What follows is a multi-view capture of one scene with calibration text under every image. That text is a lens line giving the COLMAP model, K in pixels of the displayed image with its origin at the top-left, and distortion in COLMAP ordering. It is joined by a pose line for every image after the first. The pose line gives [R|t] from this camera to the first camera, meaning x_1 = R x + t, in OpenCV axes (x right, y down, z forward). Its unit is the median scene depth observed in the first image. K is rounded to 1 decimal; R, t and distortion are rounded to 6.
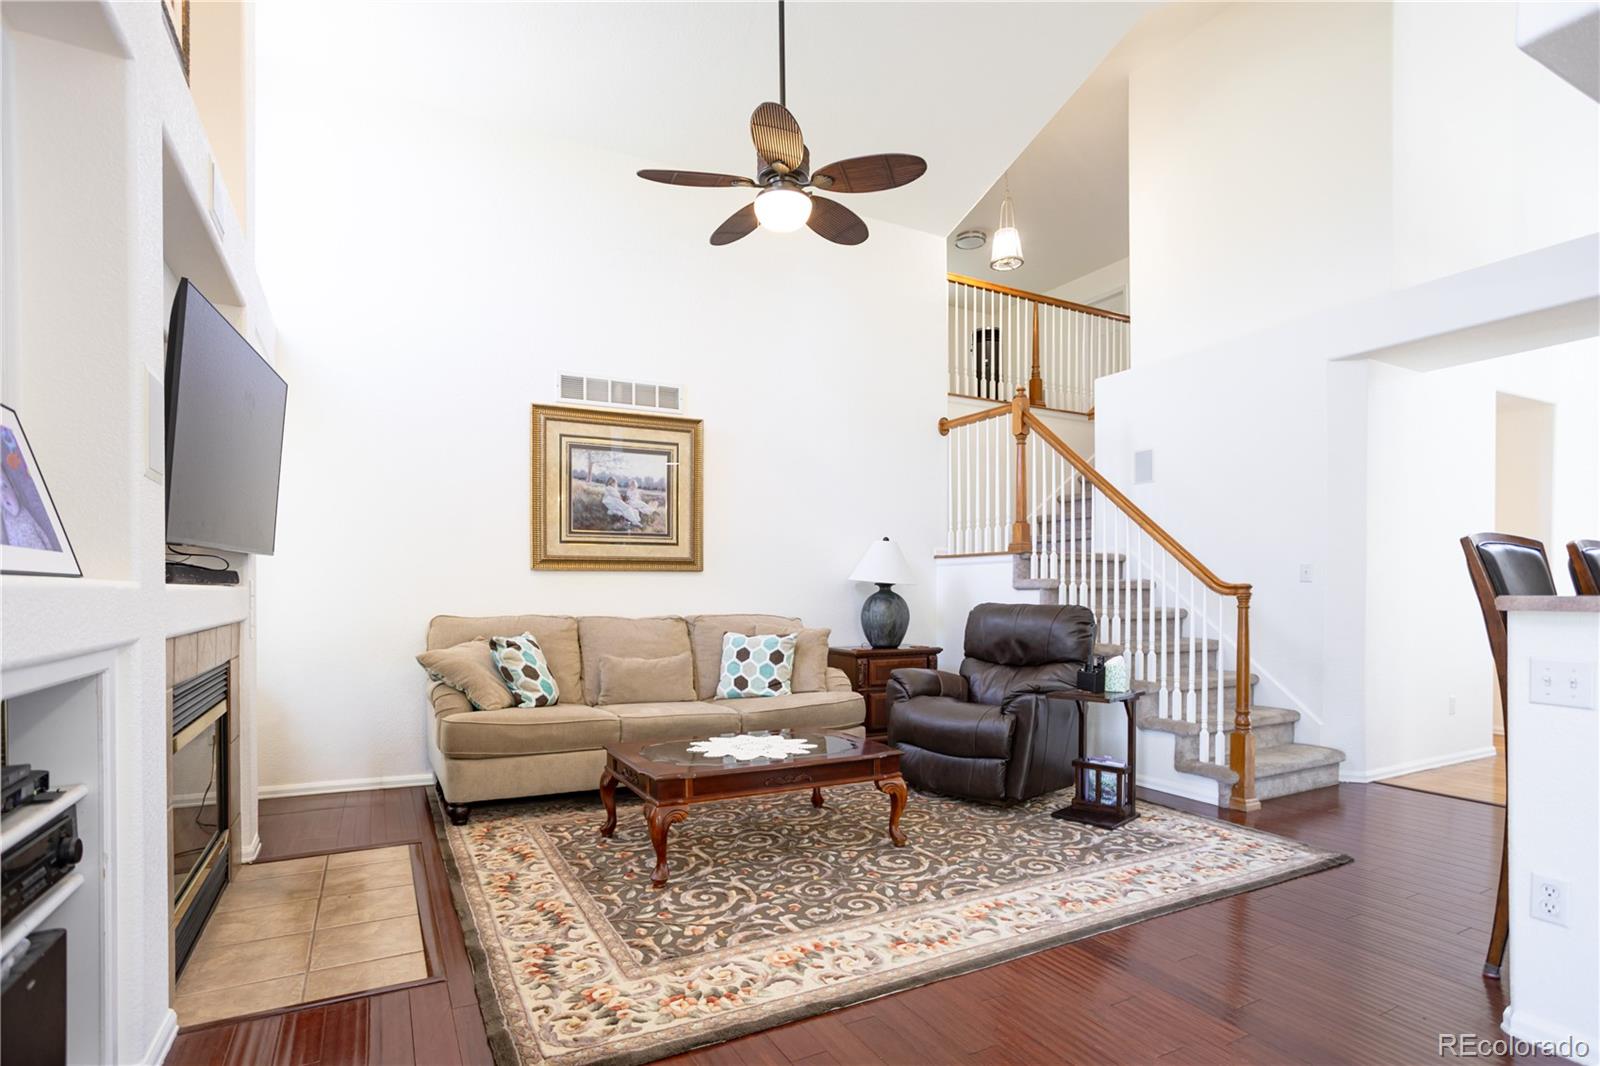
lens RADIAL K [[778.3, 0, 833.1], [0, 778.3, 586.0], [0, 0, 1]] dist [-0.034164, 0.019863]
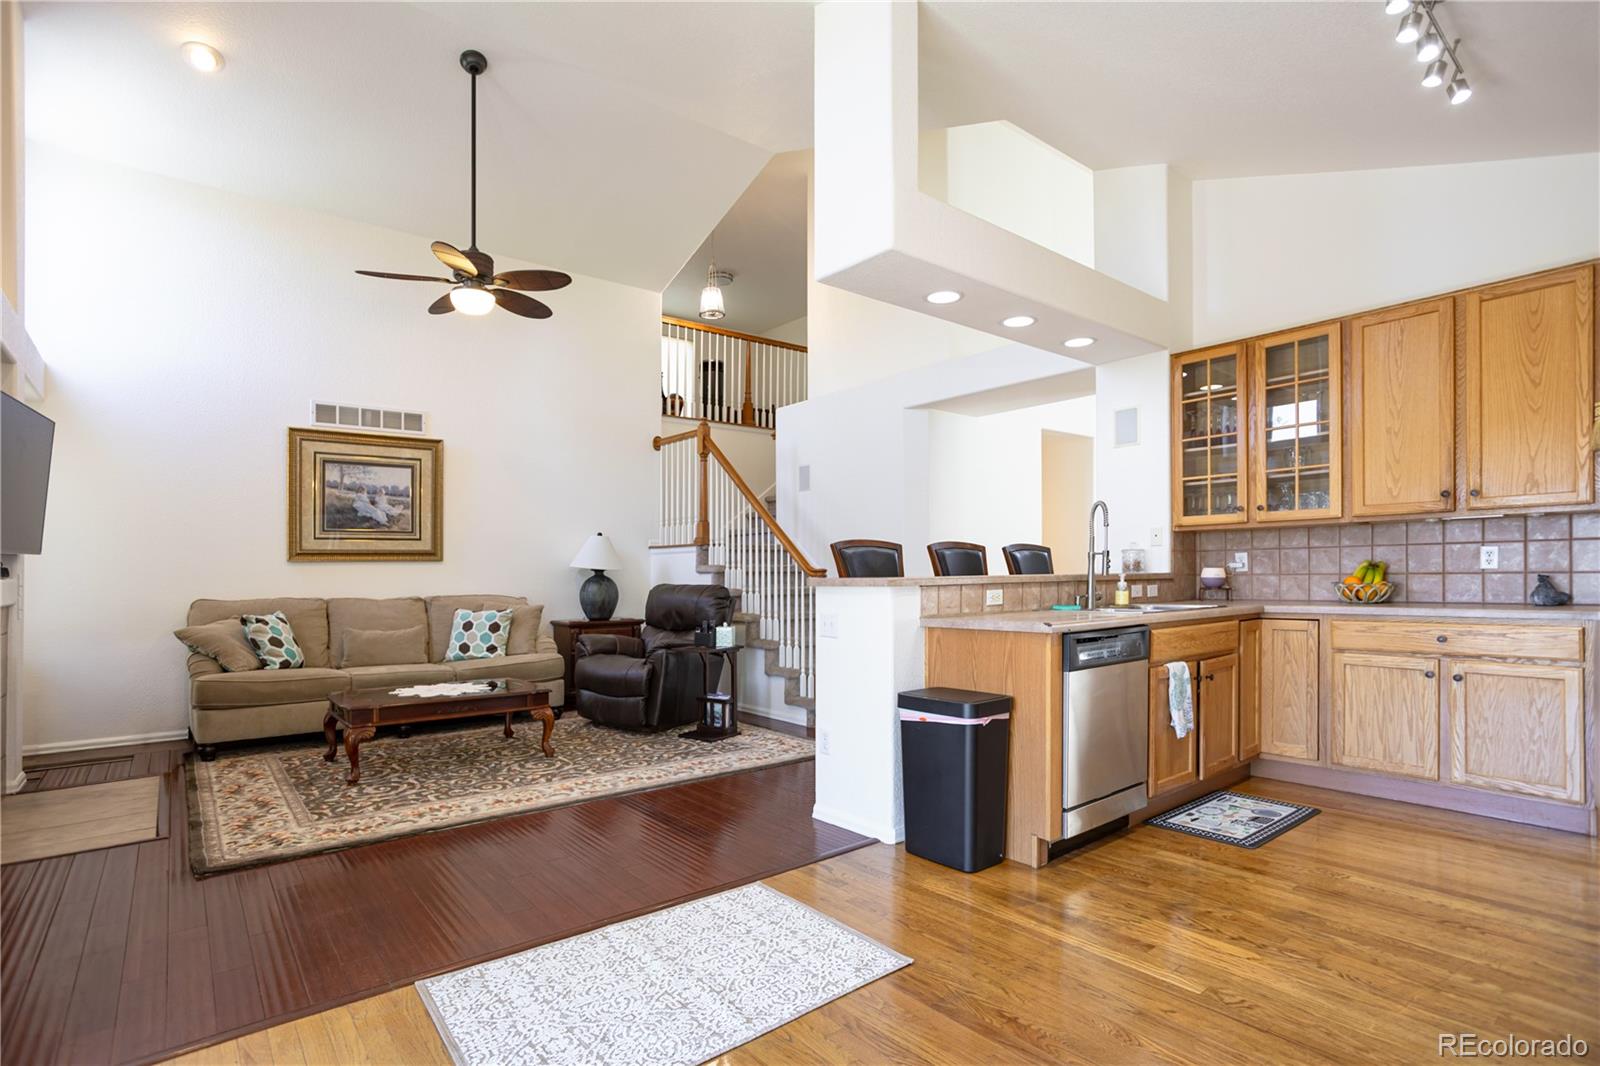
lens RADIAL K [[778.3, 0, 830.2], [0, 778.3, 546.4], [0, 0, 1]] dist [-0.034164, 0.019863]
pose [[0.985872, -0.003580, 0.167460, 0.299600], [0.007879, 0.999656, -0.025019, -0.007922], [-0.167313, 0.025985, 0.985561, -0.409935]]
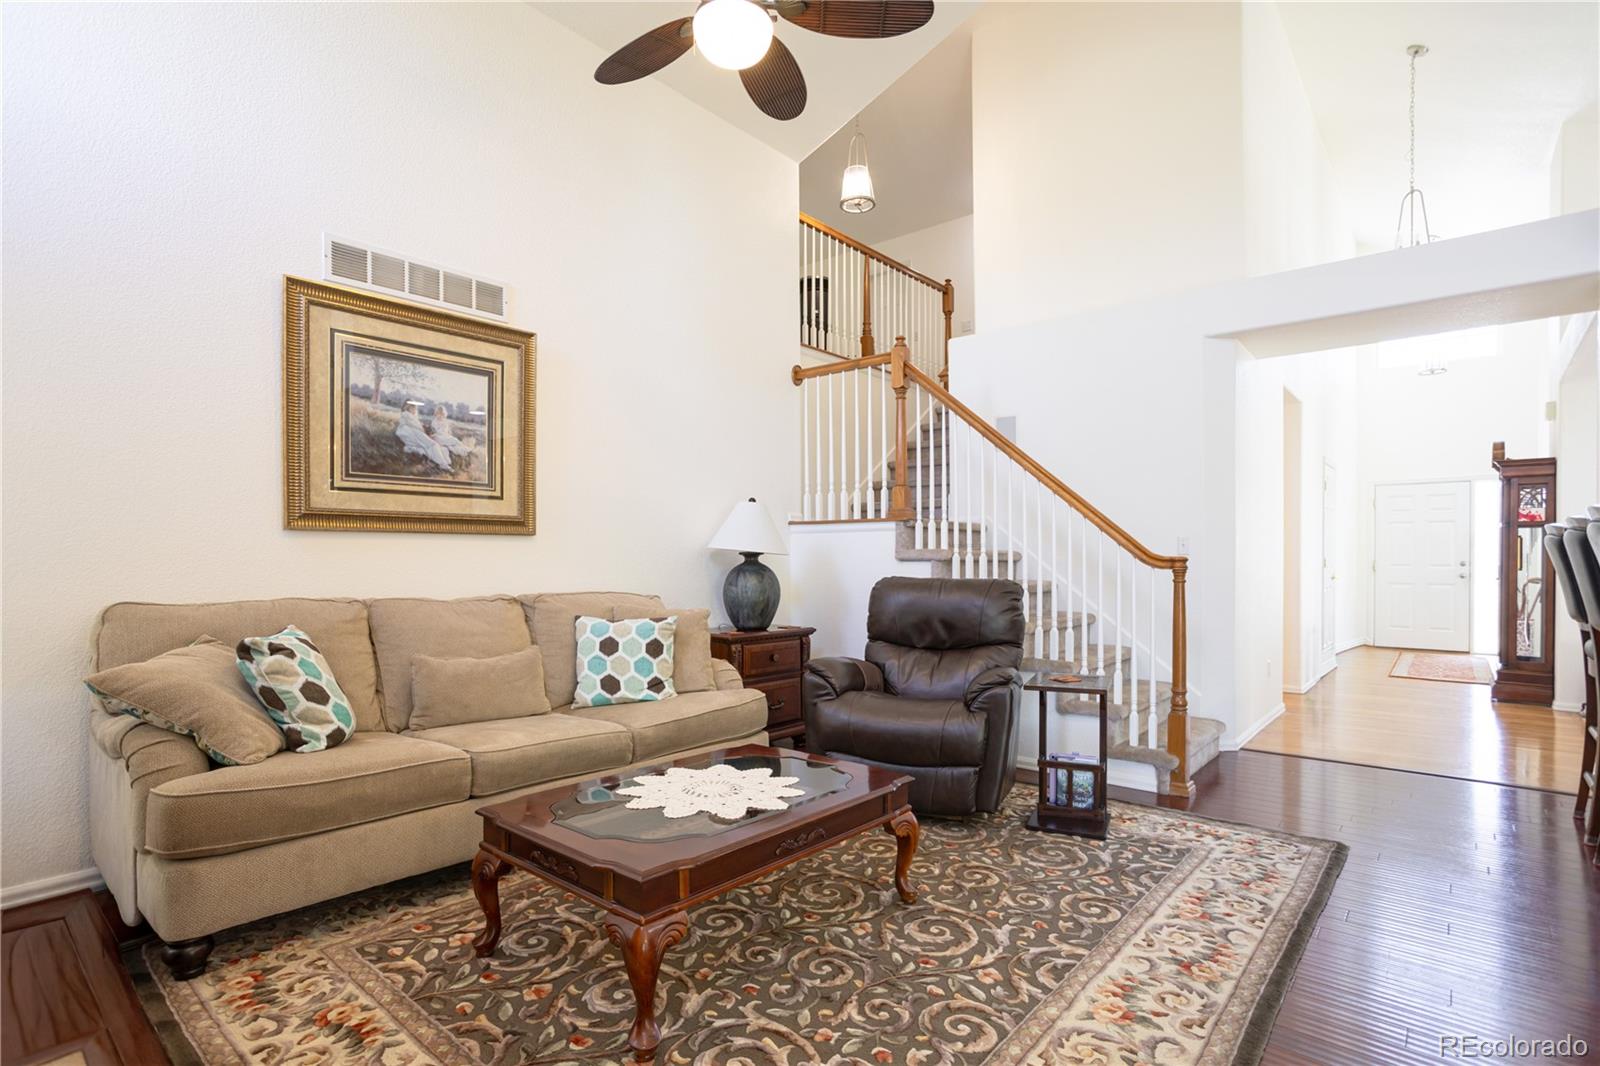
lens RADIAL K [[778.3, 0, 839.3], [0, 778.3, 554.5], [0, 0, 1]] dist [-0.034164, 0.019863]
pose [[0.938965, 0.006356, 0.343954, -0.194104], [-0.006466, 0.999979, -0.000827, -0.001873], [-0.343952, -0.001448, 0.938986, 0.257230]]
